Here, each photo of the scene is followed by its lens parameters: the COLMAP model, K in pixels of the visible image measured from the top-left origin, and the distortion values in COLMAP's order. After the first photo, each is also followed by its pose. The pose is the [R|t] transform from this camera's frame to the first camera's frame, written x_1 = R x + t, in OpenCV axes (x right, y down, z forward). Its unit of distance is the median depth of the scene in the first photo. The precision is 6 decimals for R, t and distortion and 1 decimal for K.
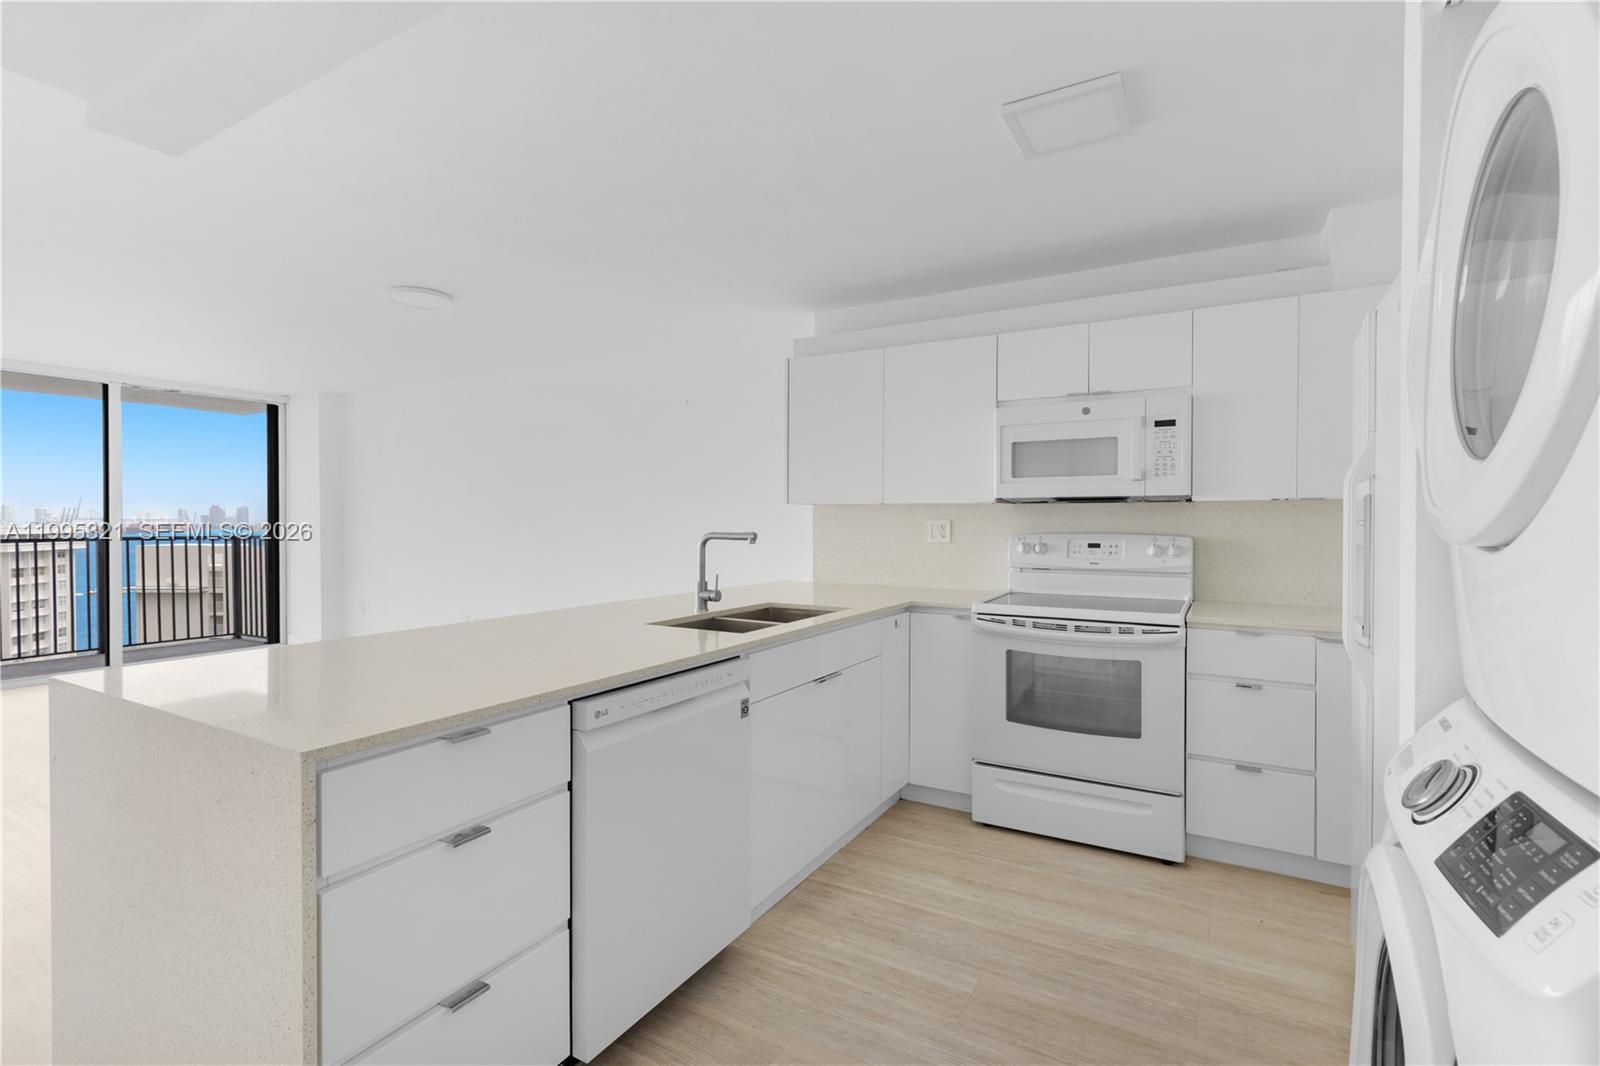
lens RADIAL K [[720.0, 0, 804.6], [0, 720.0, 527.0], [0, 0, 1]] dist [-0.000988, -0.000868]
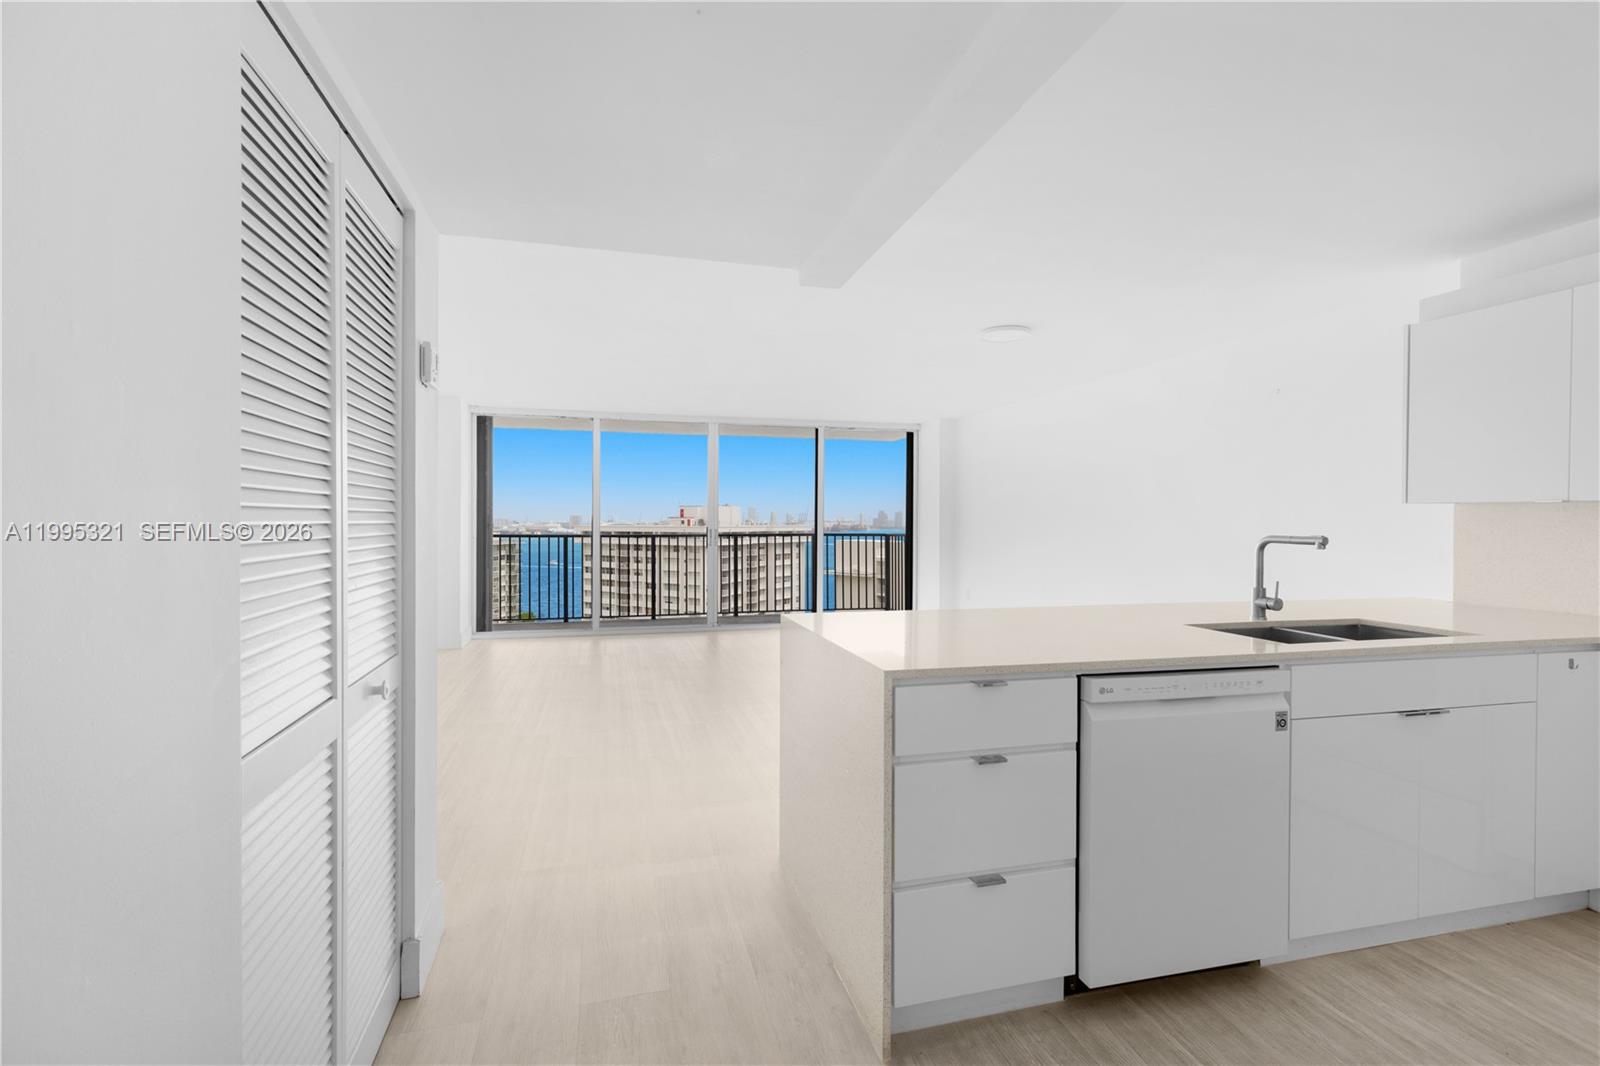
lens RADIAL K [[720.0, 0, 804.6], [0, 720.0, 527.0], [0, 0, 1]] dist [-0.000988, -0.000868]
pose [[0.700020, 0.006282, -0.714096, 0.136361], [-0.008646, 0.999963, 0.000321, 0.001118], [0.714071, 0.005949, 0.700048, -0.101898]]
